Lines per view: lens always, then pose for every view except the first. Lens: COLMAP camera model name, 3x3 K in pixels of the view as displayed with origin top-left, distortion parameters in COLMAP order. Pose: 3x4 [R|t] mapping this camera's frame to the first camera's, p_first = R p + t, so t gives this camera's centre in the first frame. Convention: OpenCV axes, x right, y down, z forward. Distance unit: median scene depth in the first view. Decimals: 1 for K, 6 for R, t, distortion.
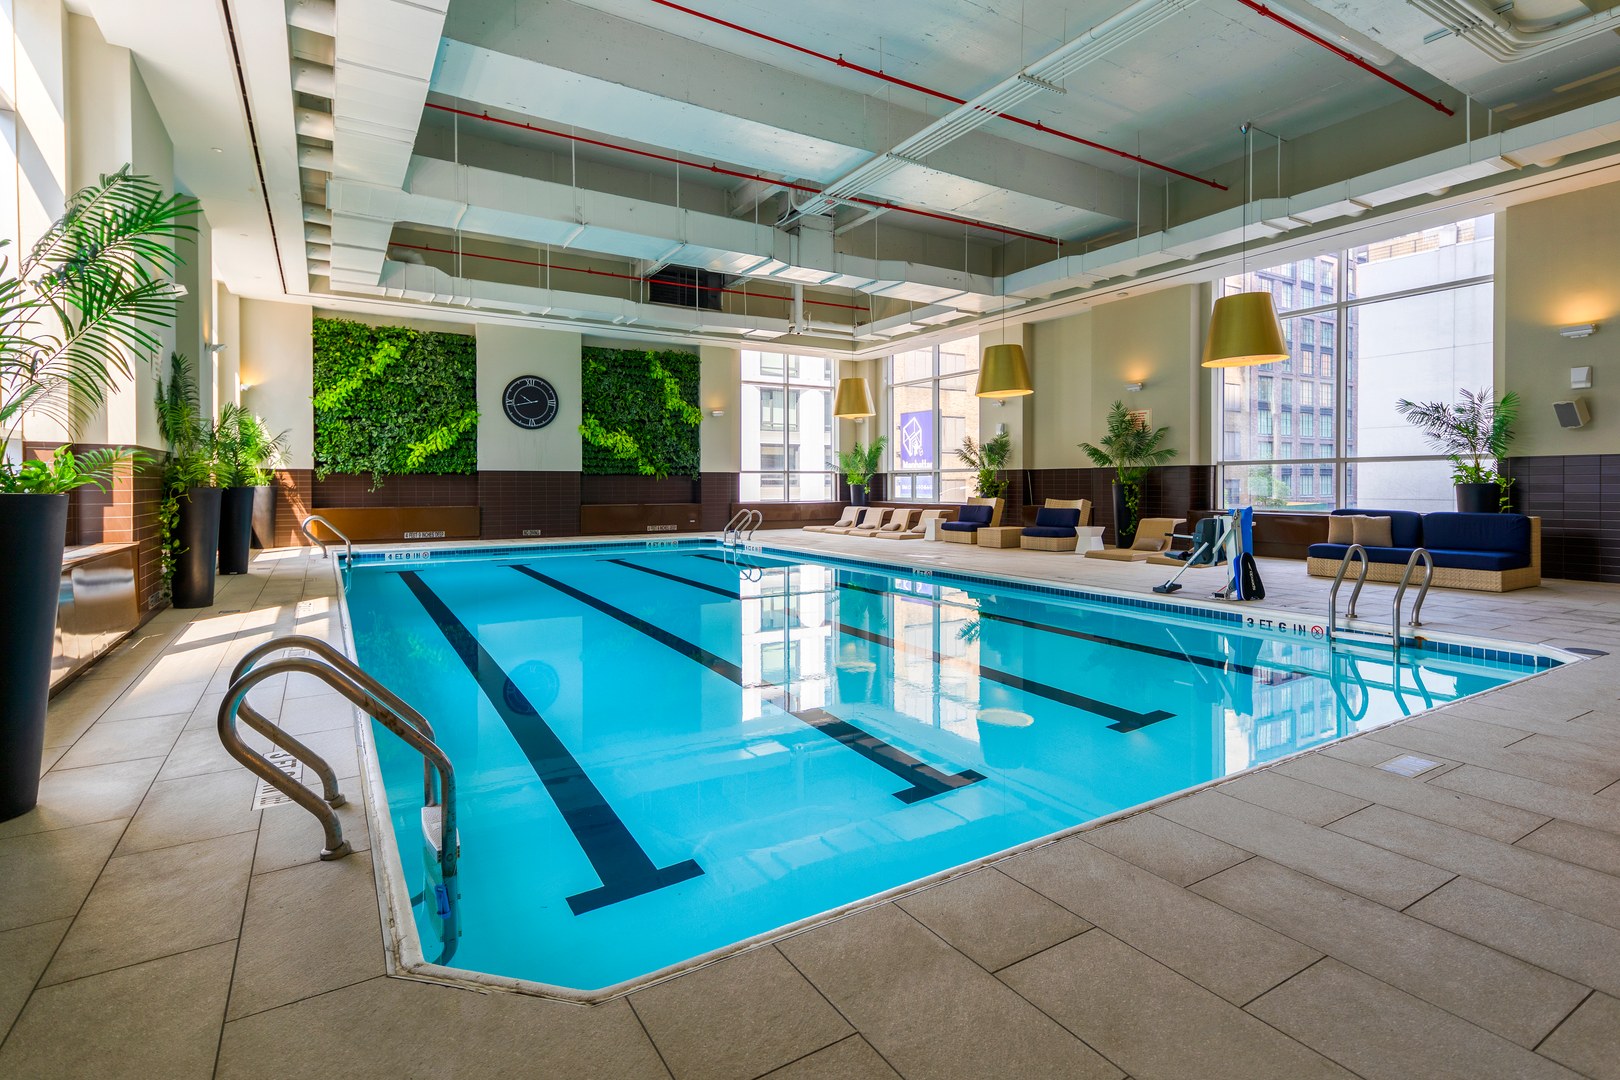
lens RADIAL K [[791.4, 0, 816.7], [0, 791.4, 486.7], [0, 0, 1]] dist [0.011243, -0.004314]
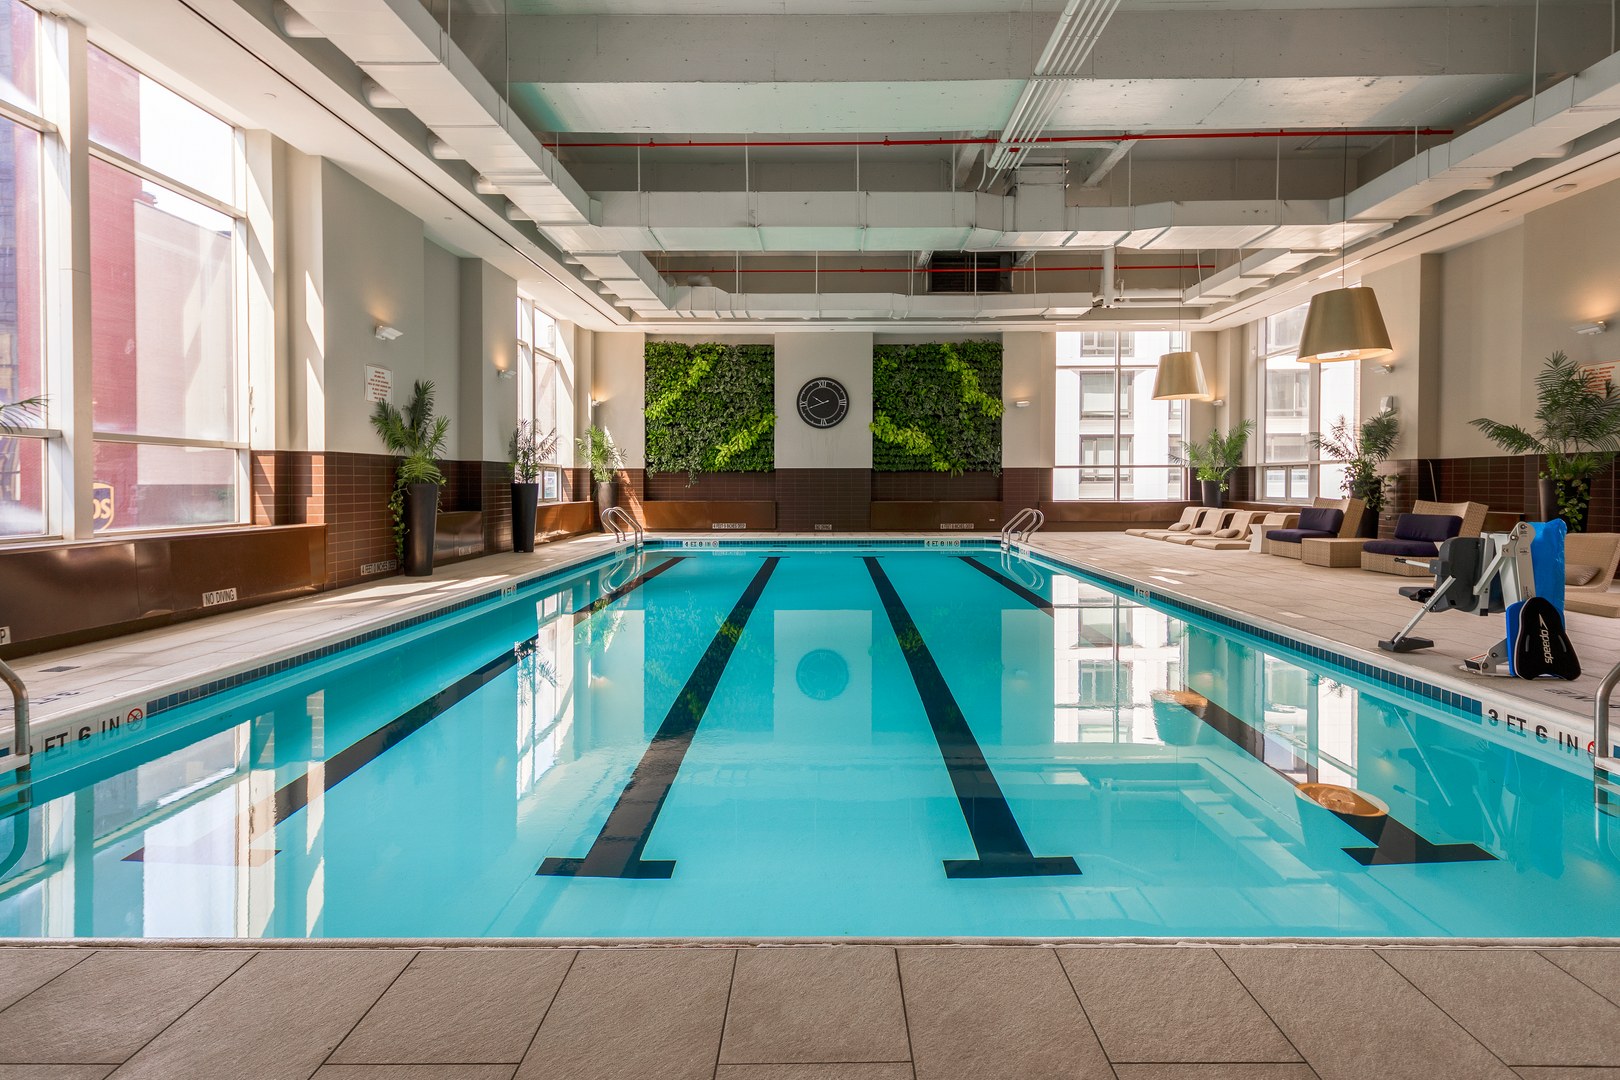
lens RADIAL K [[791.4, 0, 816.6], [0, 791.4, 483.8], [0, 0, 1]] dist [0.011243, -0.004314]
pose [[0.845055, 0.000780, -0.534678, 0.196851], [-0.000483, 1.000000, 0.000696, 0.000050], [0.534678, -0.000330, 0.845056, 0.109919]]
